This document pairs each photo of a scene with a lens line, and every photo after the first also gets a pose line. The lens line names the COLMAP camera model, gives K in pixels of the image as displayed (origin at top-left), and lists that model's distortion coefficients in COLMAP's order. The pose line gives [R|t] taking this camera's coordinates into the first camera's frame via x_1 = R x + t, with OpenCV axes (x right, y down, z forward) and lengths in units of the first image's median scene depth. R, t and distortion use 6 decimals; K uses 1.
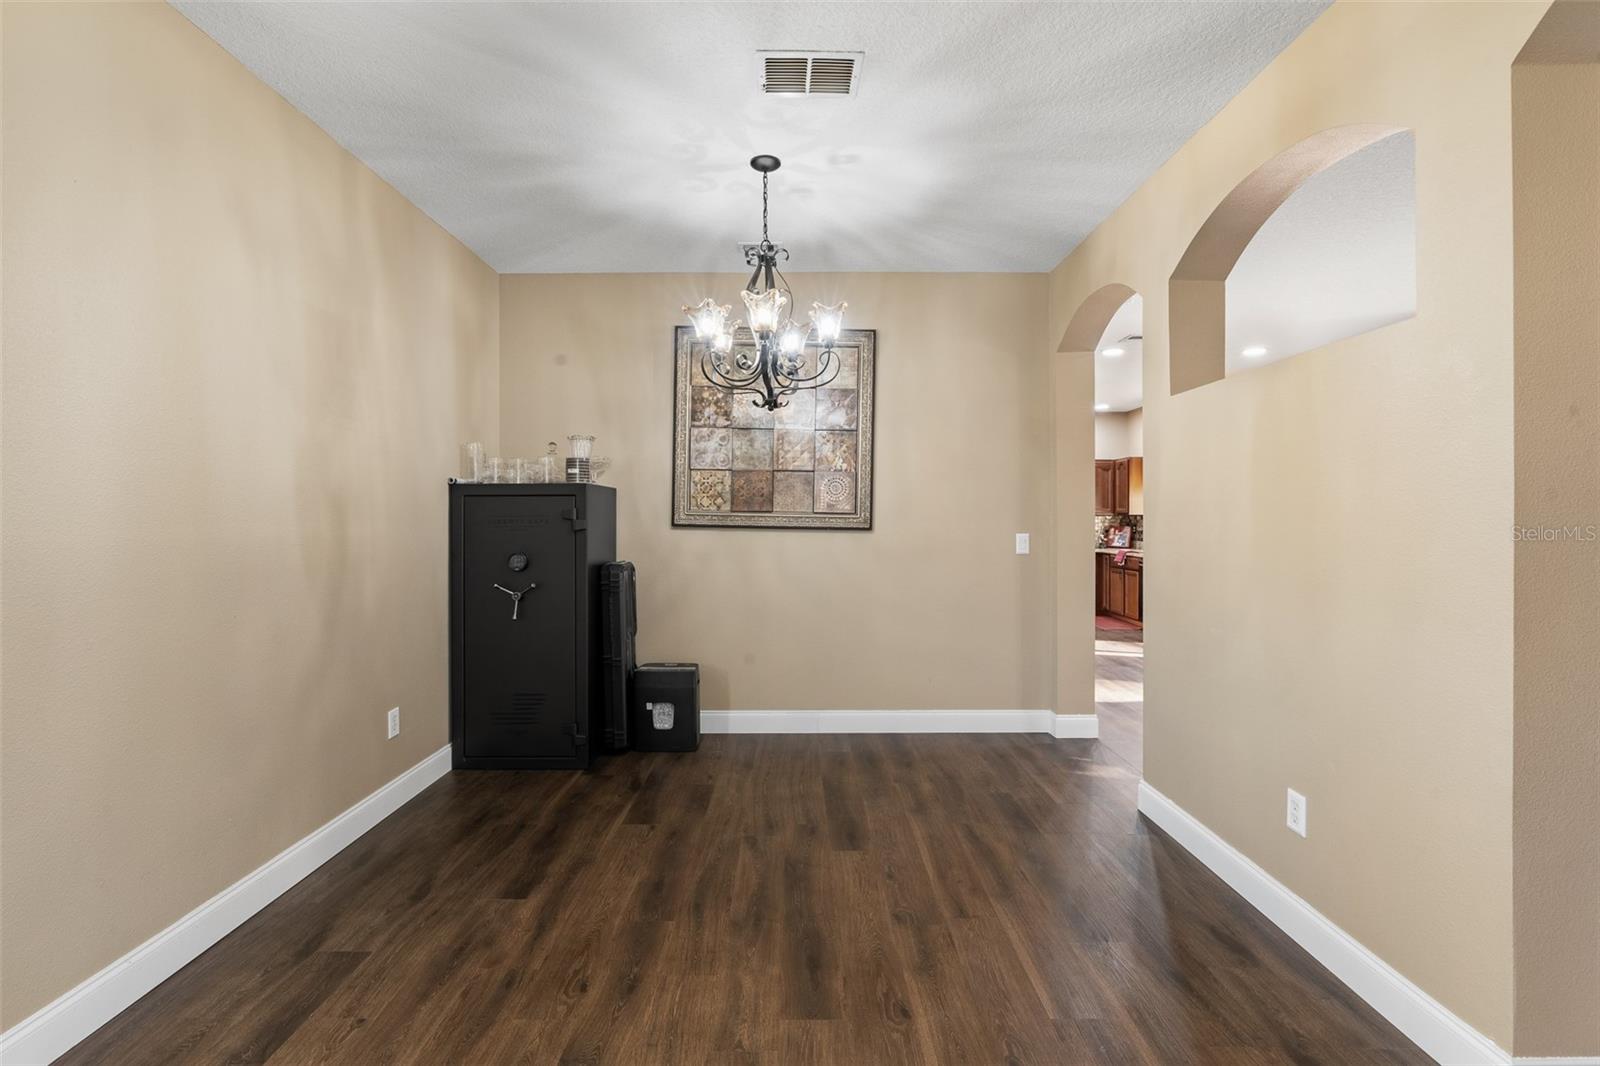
lens RADIAL K [[724.1, 0, 800.0], [0, 724.1, 533.0], [0, 0, 1]] dist [0.000679, 0.000262]
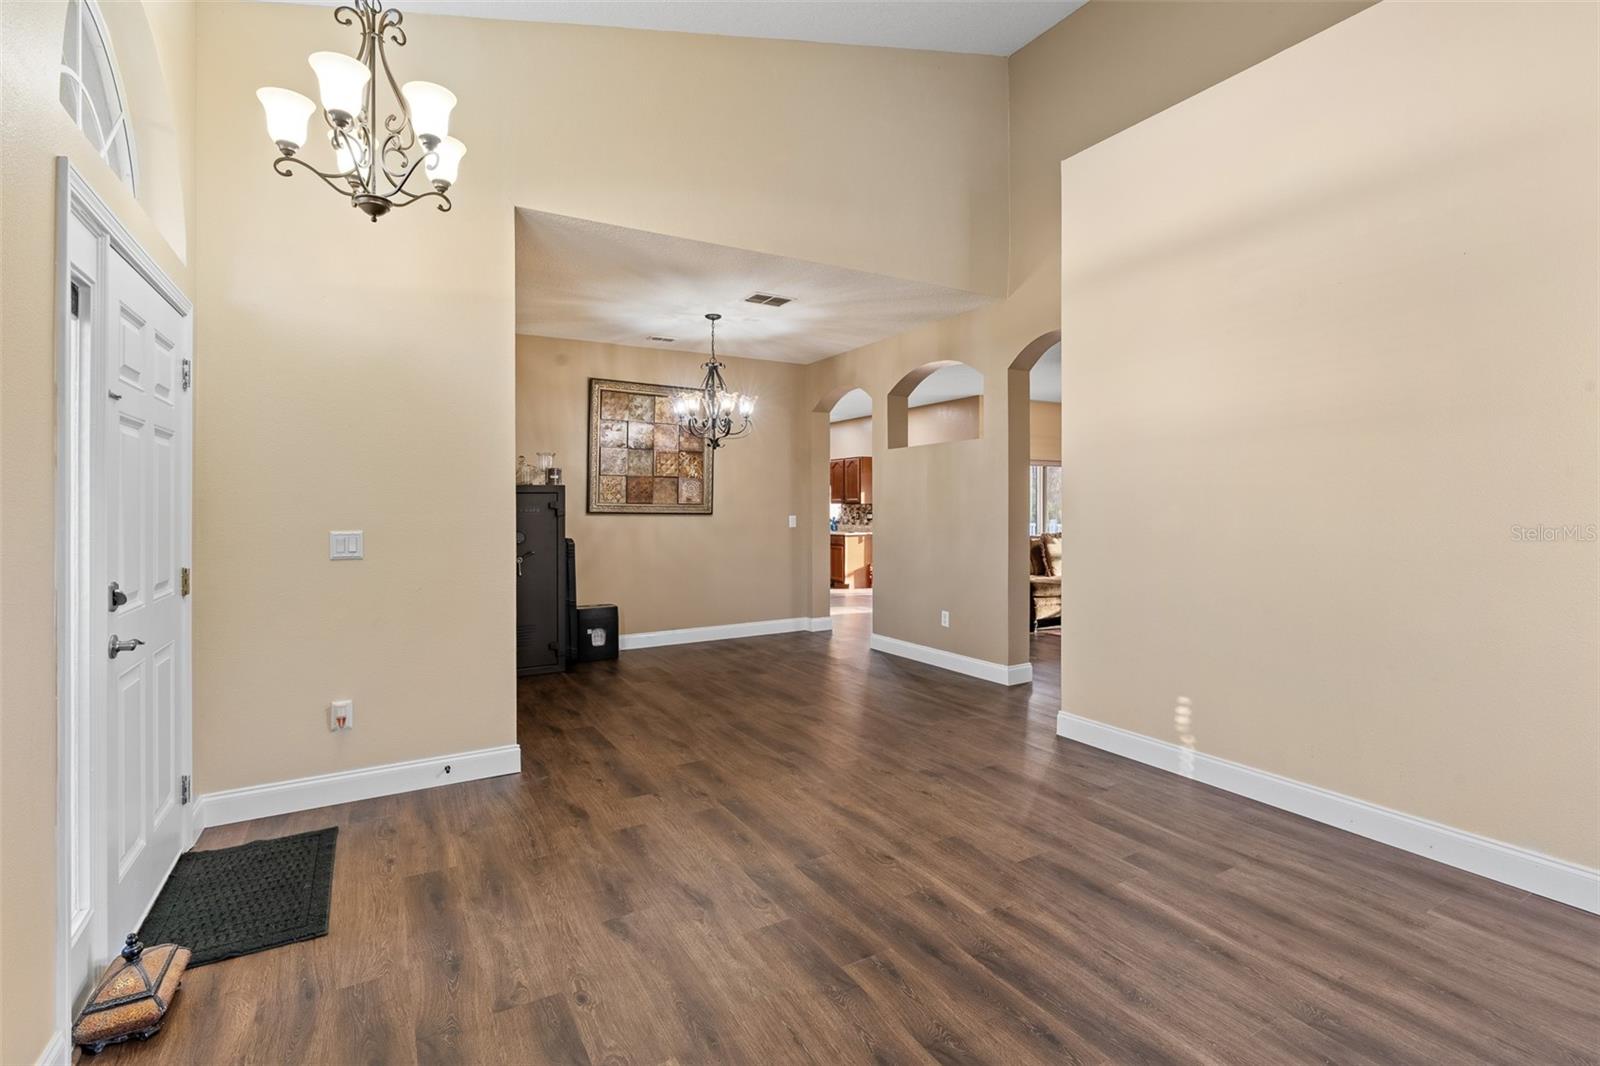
lens RADIAL K [[737.3, 0, 806.6], [0, 737.3, 564.3], [0, 0, 1]] dist [0.000416, 0.000042]
pose [[0.860563, -0.044976, 0.507355, -0.562348], [0.015562, 0.997950, 0.062071, 0.008238], [-0.509106, -0.045520, 0.859499, -0.529719]]
